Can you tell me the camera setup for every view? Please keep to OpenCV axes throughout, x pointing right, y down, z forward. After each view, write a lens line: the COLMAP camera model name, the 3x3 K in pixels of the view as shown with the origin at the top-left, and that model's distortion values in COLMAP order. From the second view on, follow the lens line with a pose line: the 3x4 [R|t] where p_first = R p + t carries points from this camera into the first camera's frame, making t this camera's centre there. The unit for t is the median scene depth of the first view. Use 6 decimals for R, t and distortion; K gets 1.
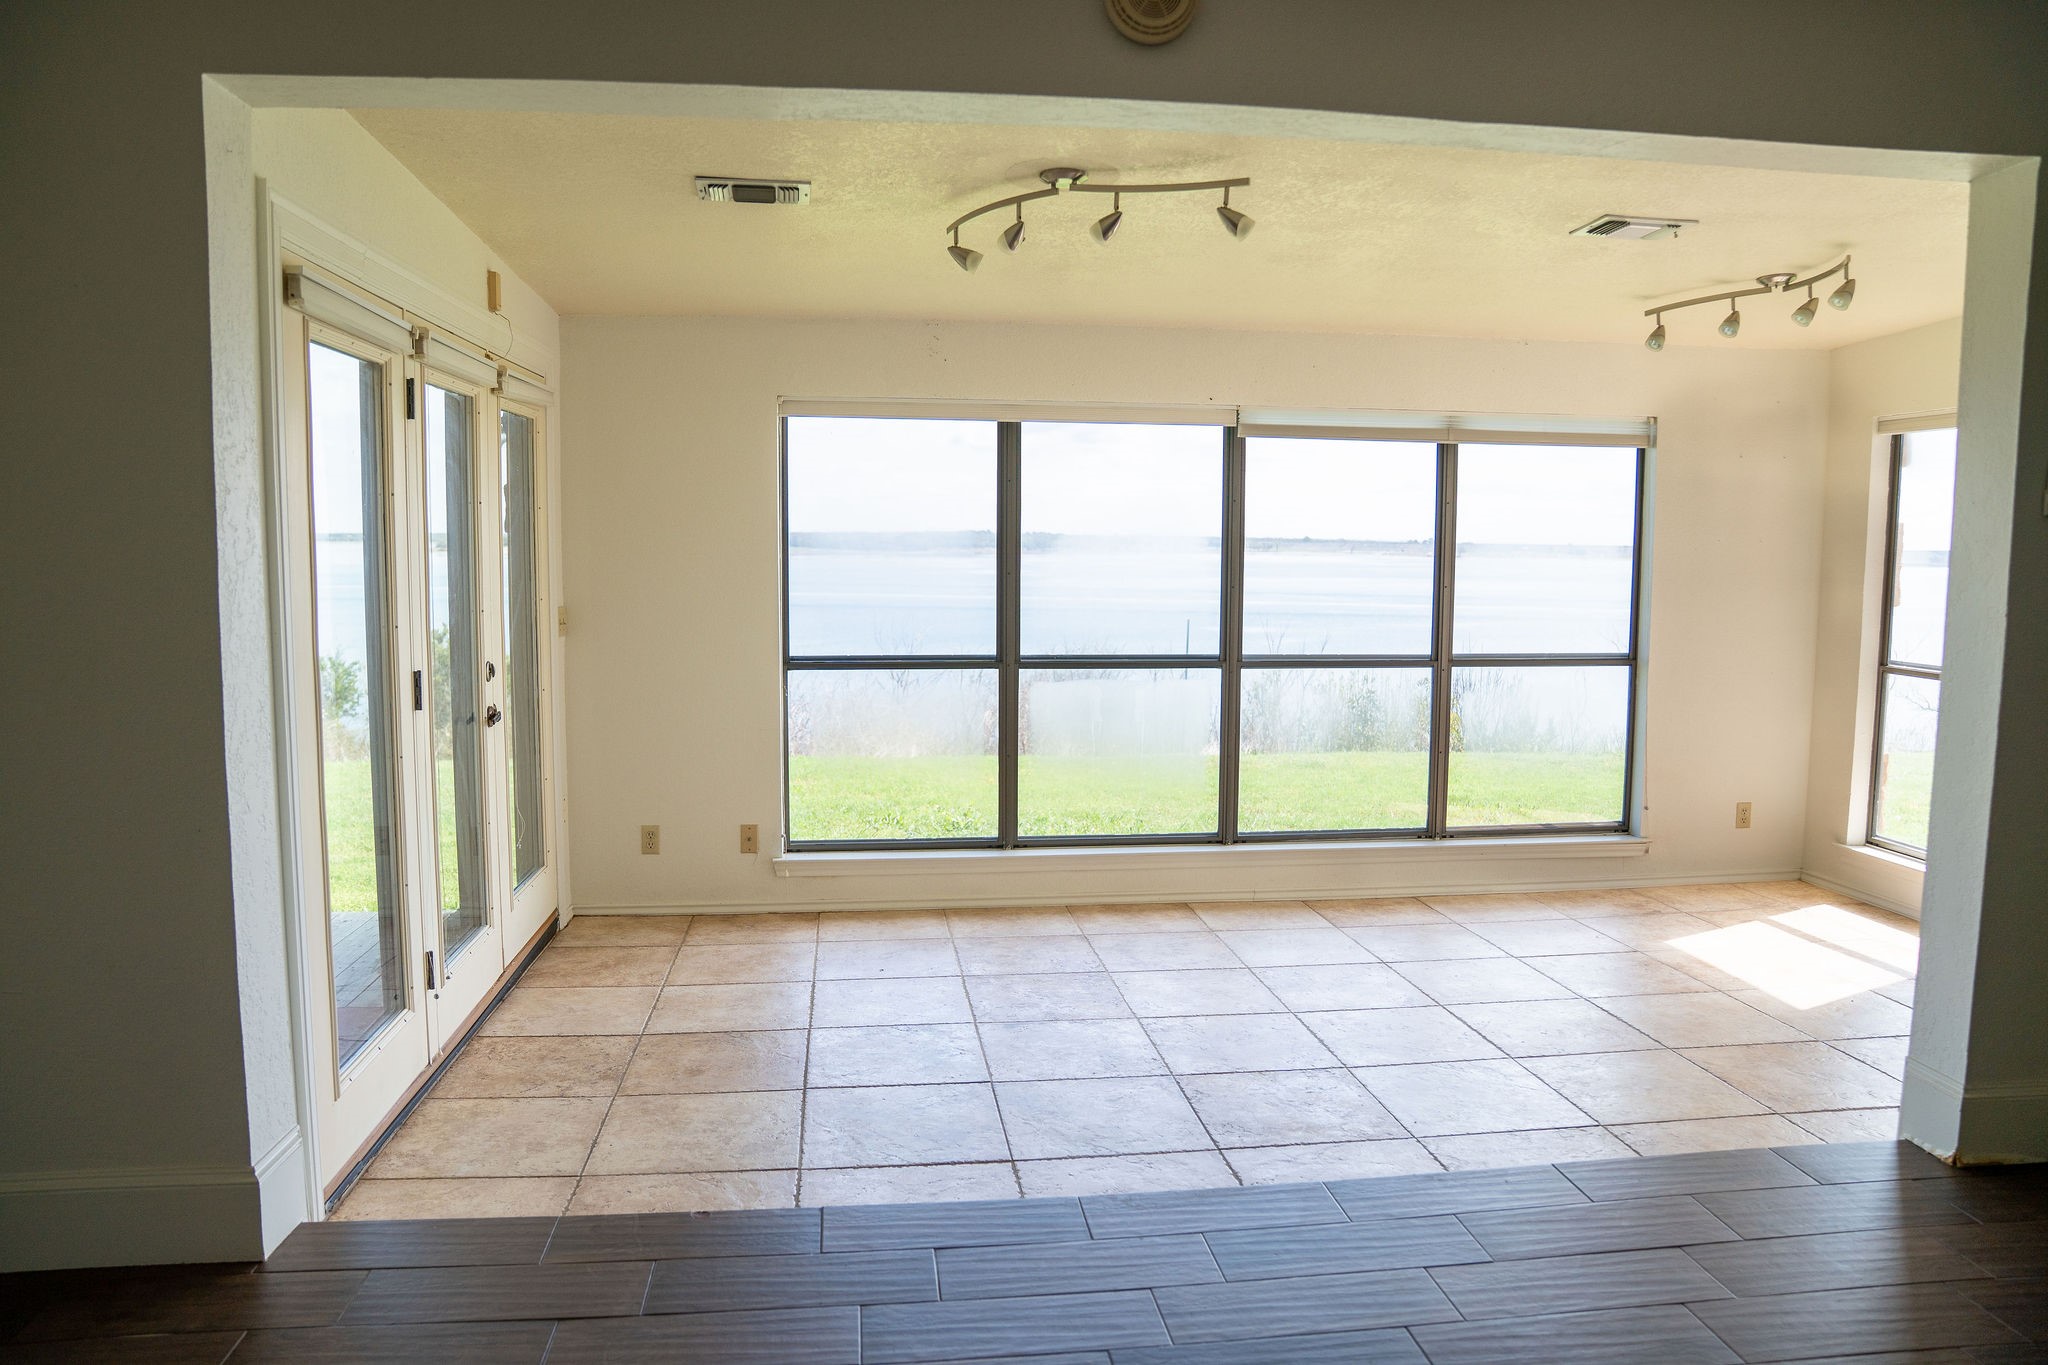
lens RADIAL K [[1421.7, 0, 1025.4], [0, 1421.7, 671.5], [0, 0, 1]] dist [-0.117385, 0.080266]
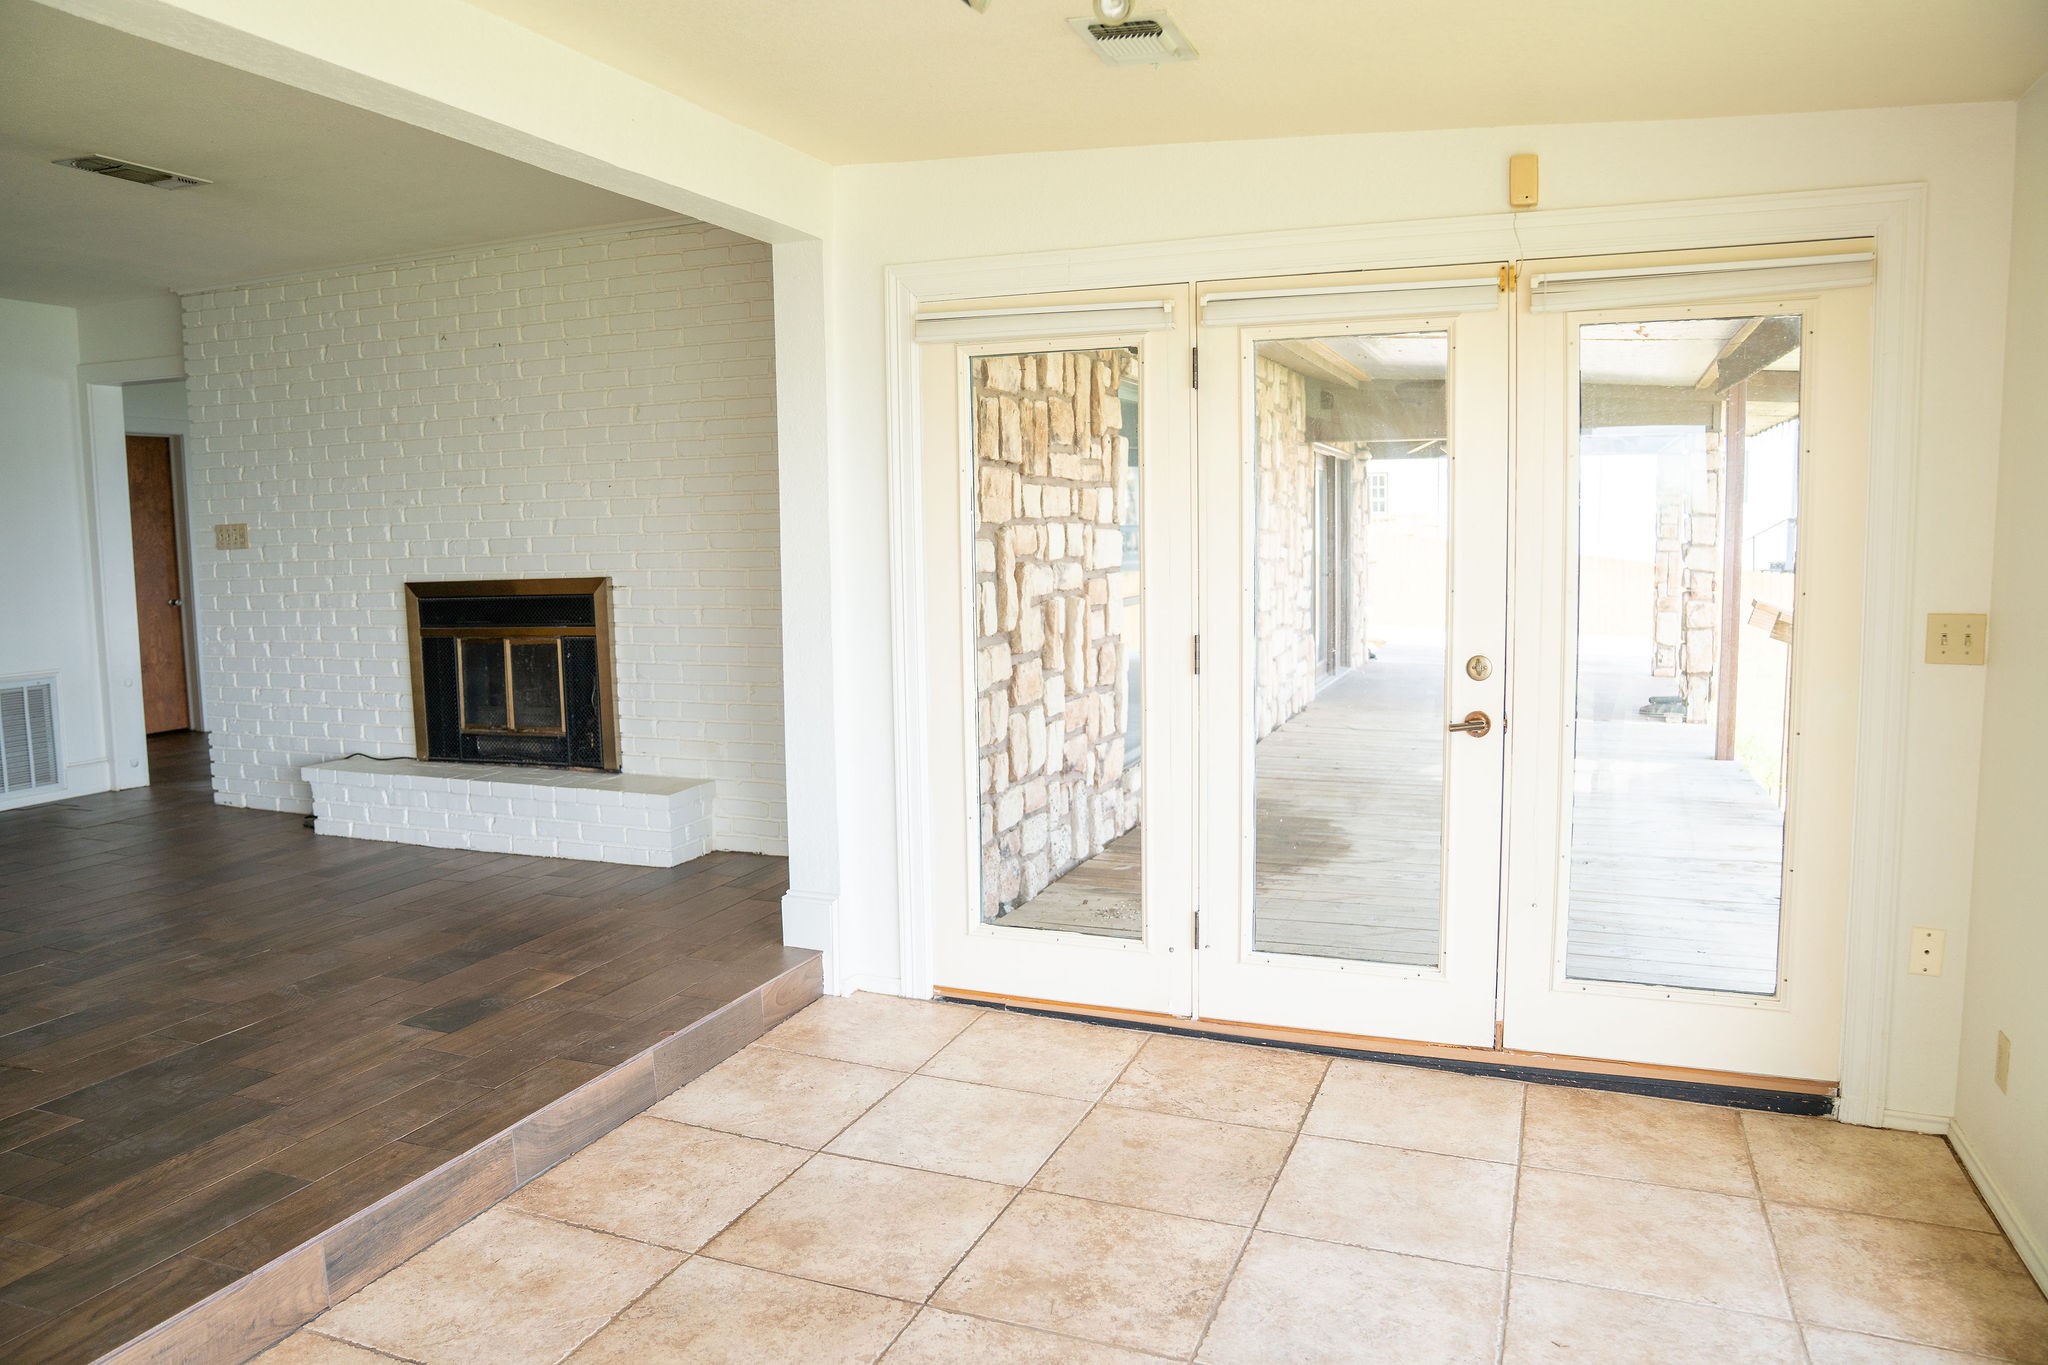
lens RADIAL K [[1421.7, 0, 1024.0], [0, 1421.7, 683.8], [0, 0, 1]] dist [-0.117385, 0.080266]
pose [[-0.471603, 0.095550, -0.876619, 0.364947], [-0.074173, 0.986291, 0.147408, -0.073575], [0.878686, 0.134540, -0.458051, 0.939518]]
